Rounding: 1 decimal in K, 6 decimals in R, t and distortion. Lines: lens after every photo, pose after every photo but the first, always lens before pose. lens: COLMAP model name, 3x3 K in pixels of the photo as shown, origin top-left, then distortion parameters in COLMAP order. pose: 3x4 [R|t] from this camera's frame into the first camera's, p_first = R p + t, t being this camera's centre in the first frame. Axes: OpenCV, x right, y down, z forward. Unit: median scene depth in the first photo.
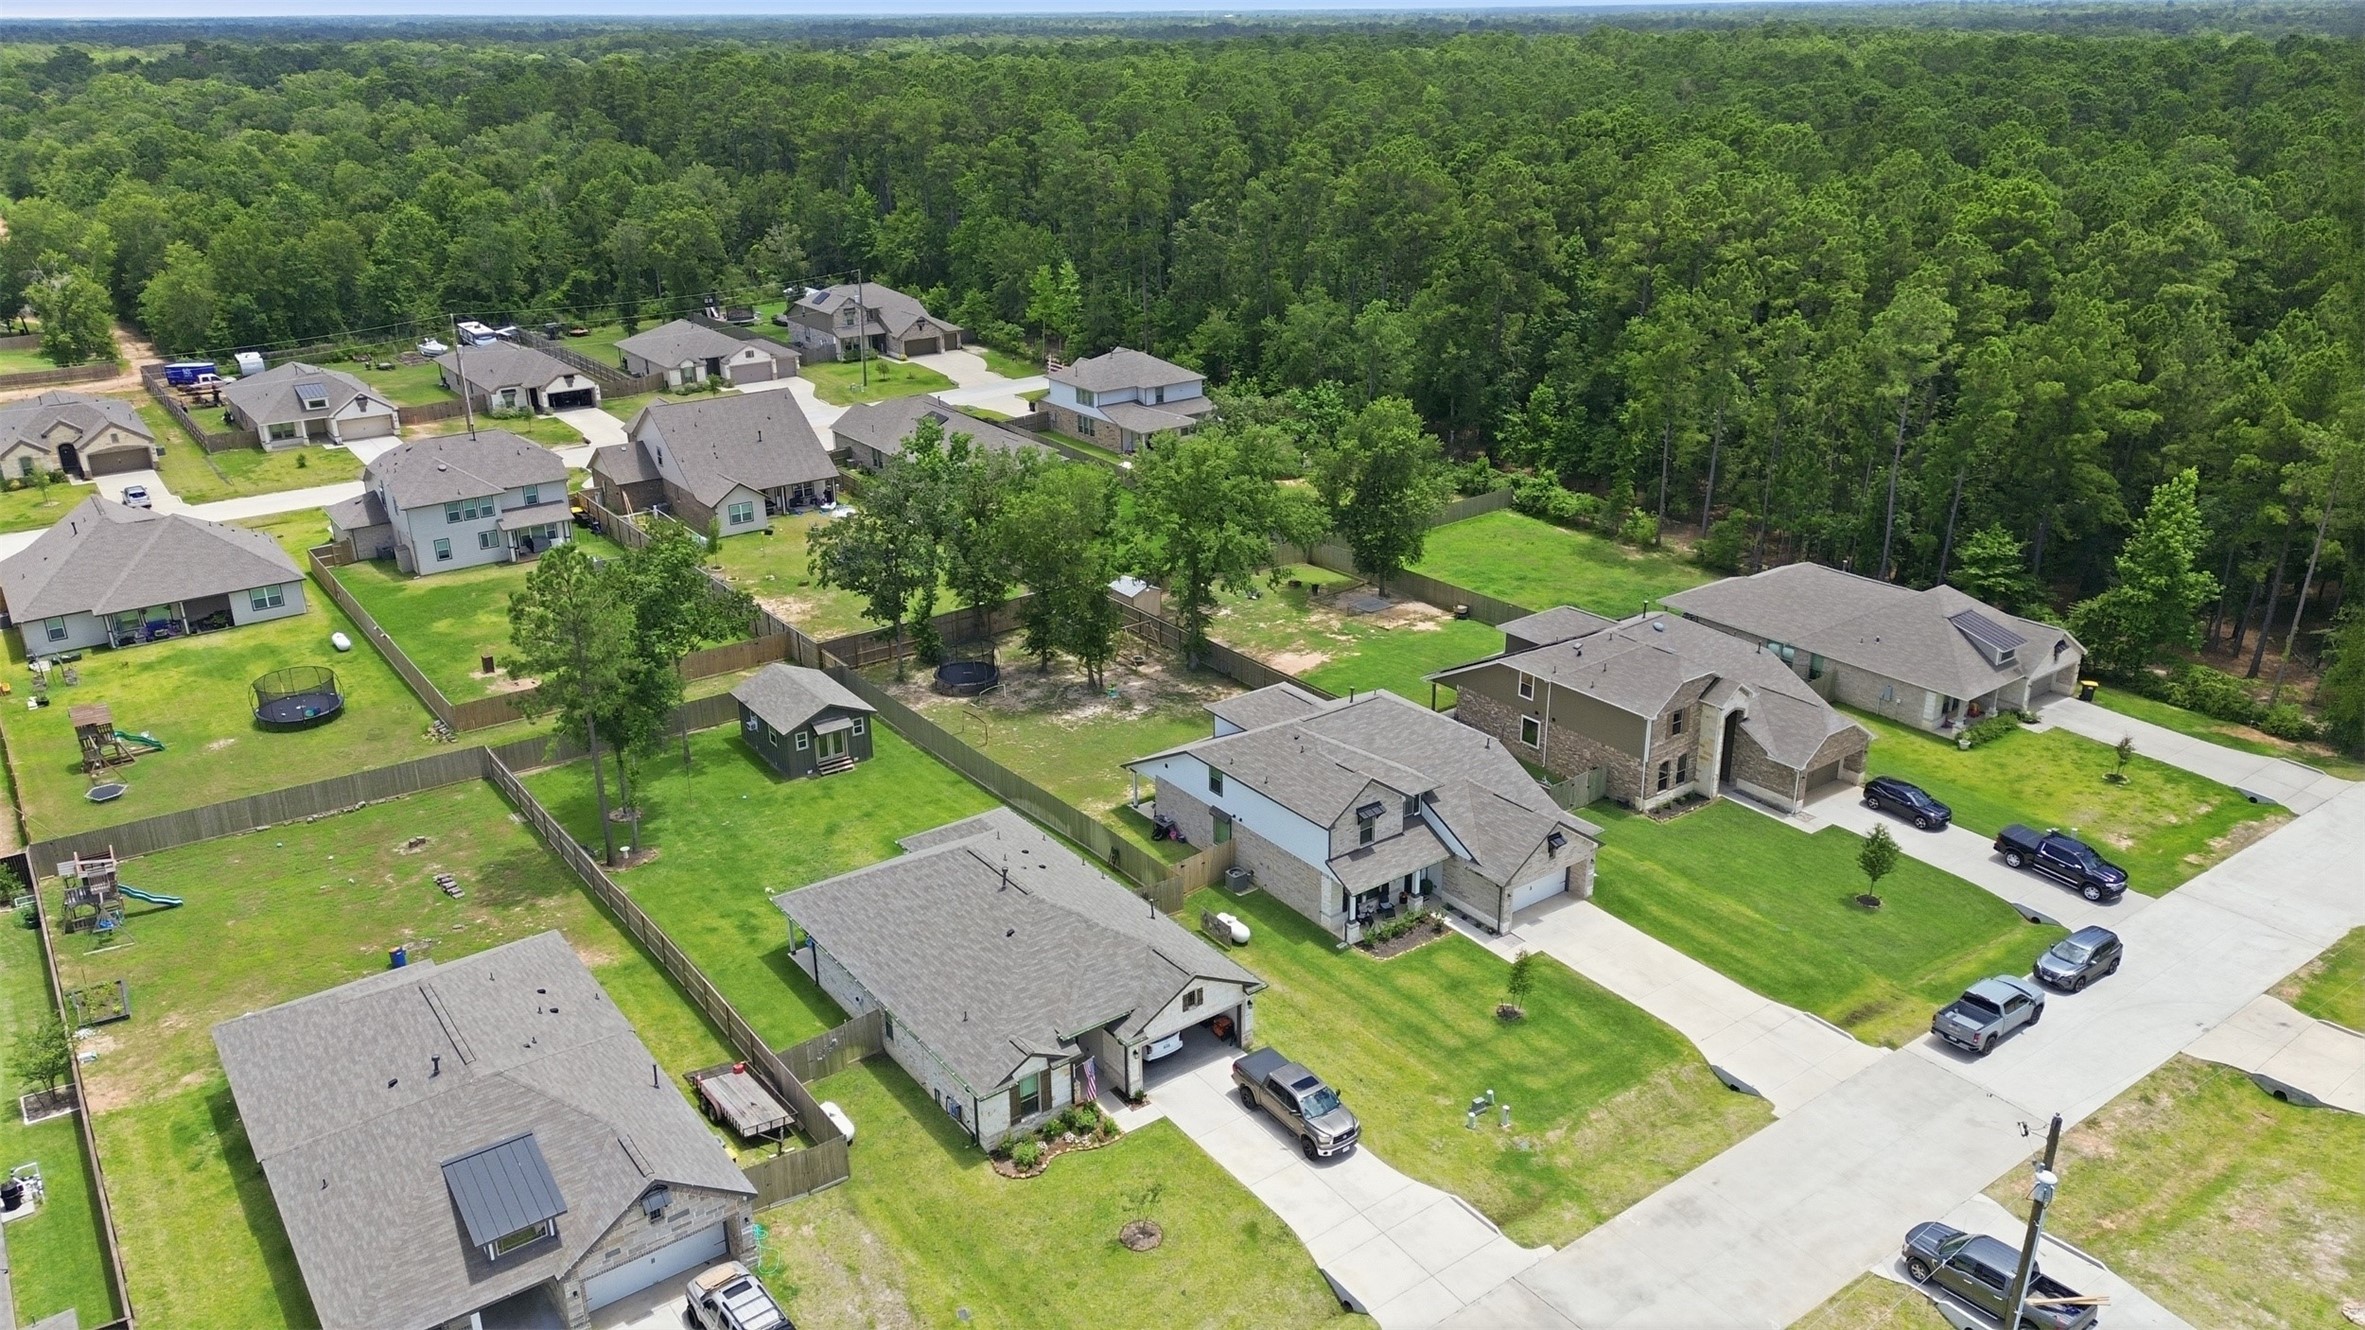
lens RADIAL K [[1648.3, 0, 1182.5], [0, 1648.3, 665.0], [0, 0, 1]] dist [0.091623, -0.103266]
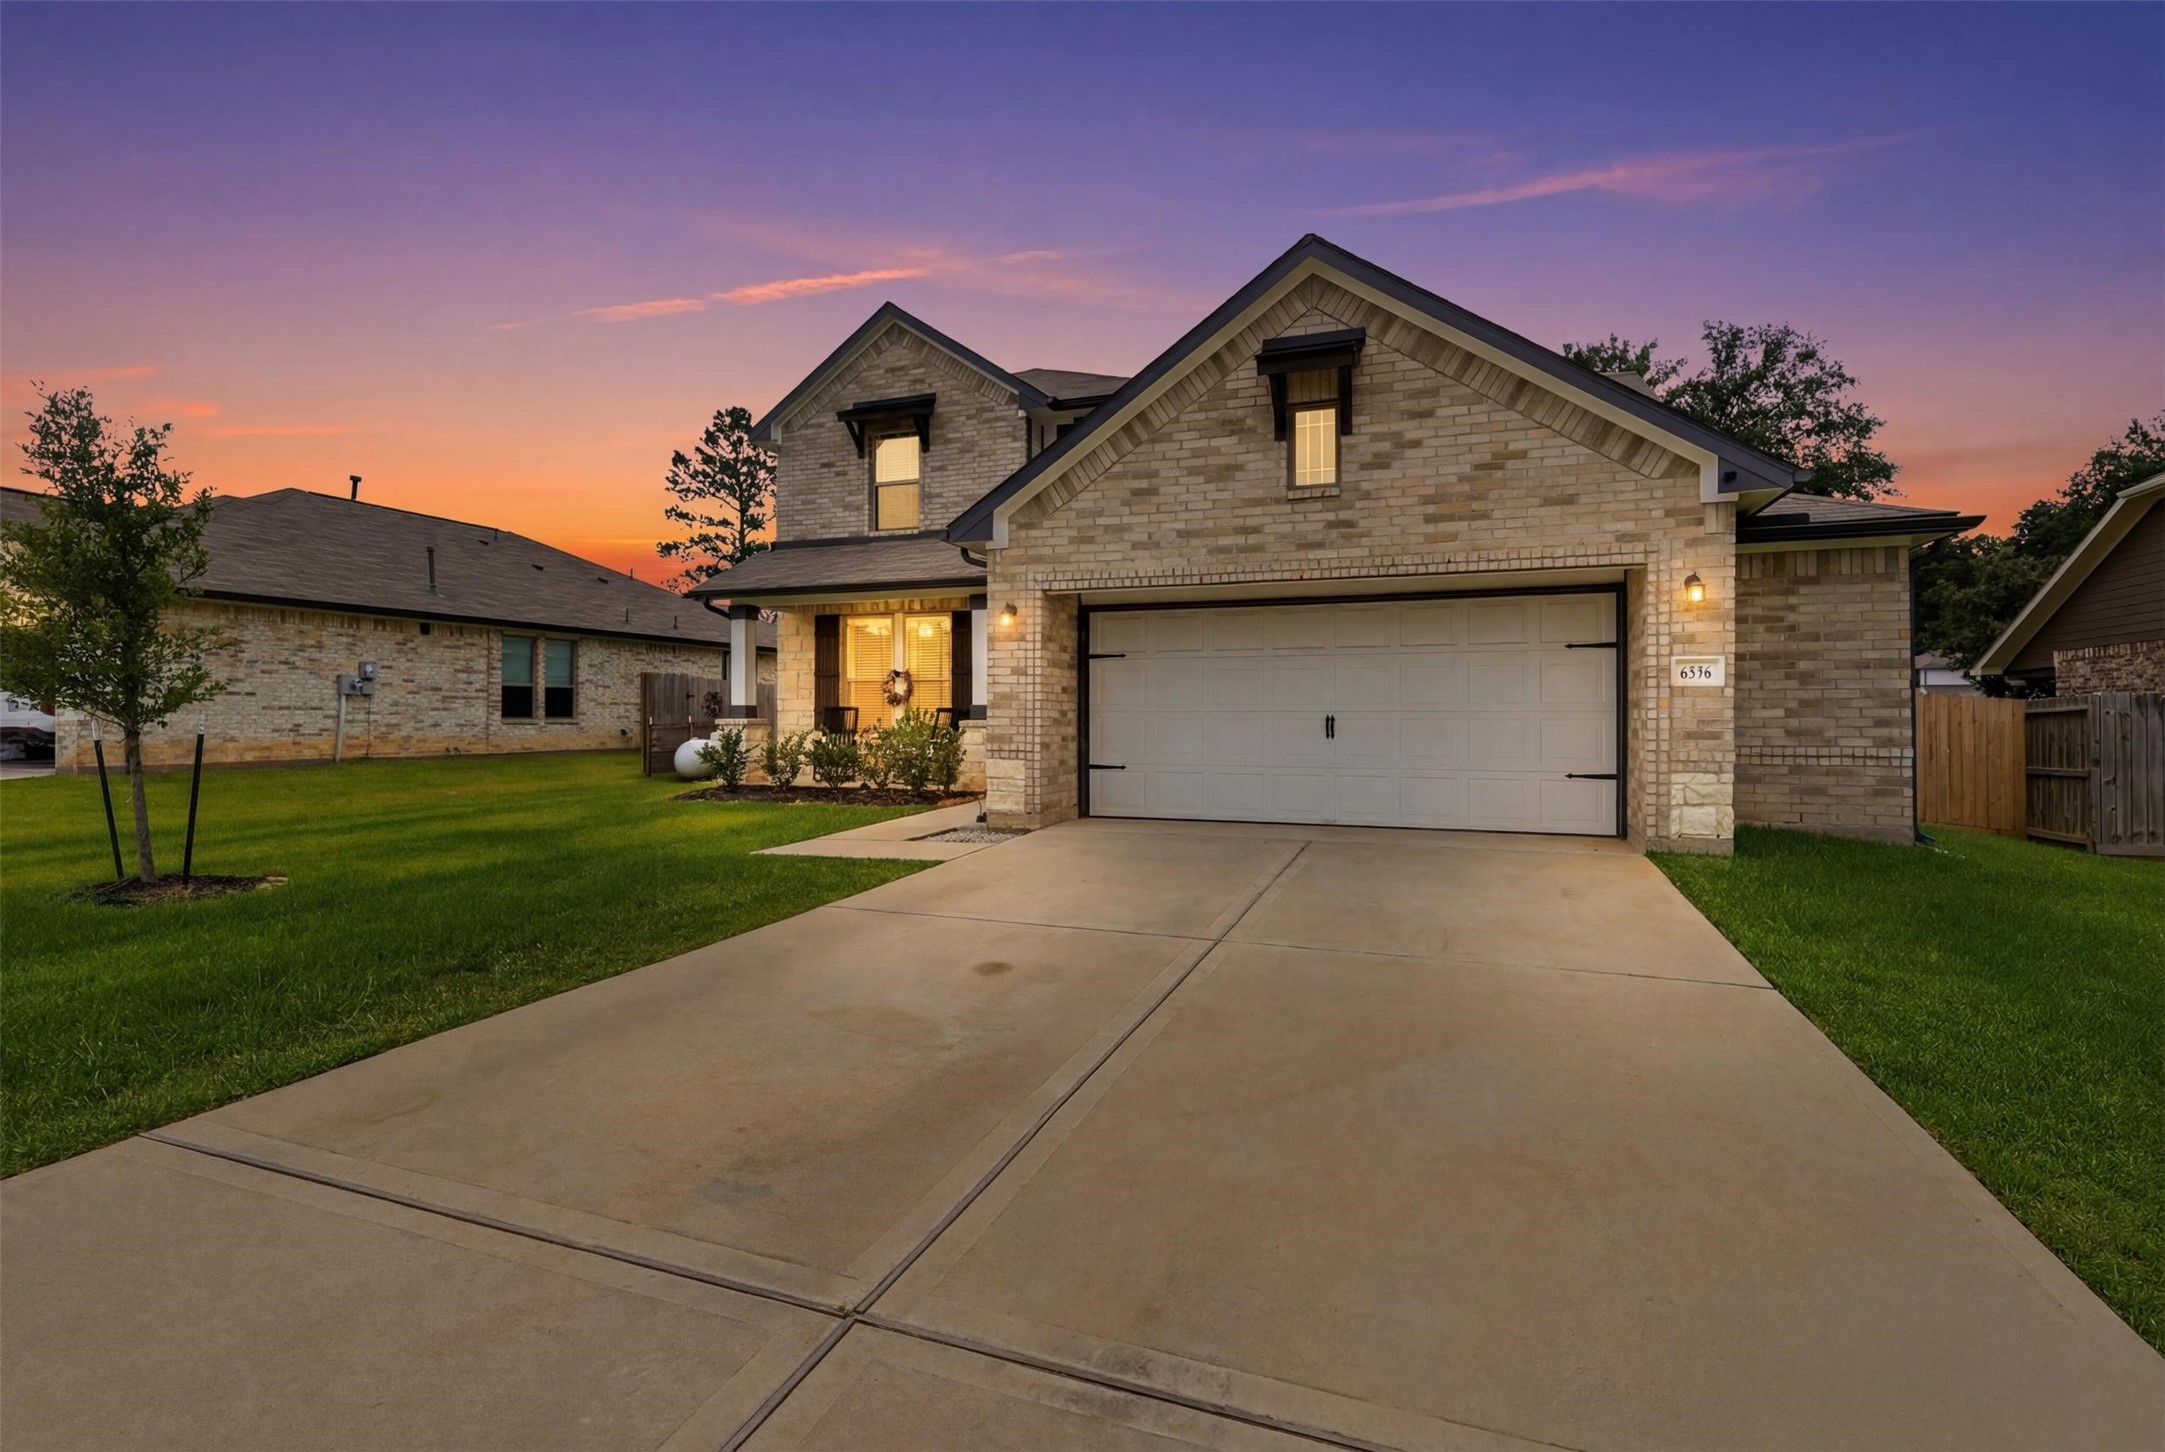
lens RADIAL K [[1020.3, 0, 1078.6], [0, 1020.3, 711.3], [0, 0, 1]] dist [0.000583, -0.000223]
pose [[0.544019, 0.009941, -0.839014, 0.262254], [-0.311425, 0.930898, -0.190899, 0.145955], [0.779139, 0.365143, 0.509522, 0.803124]]
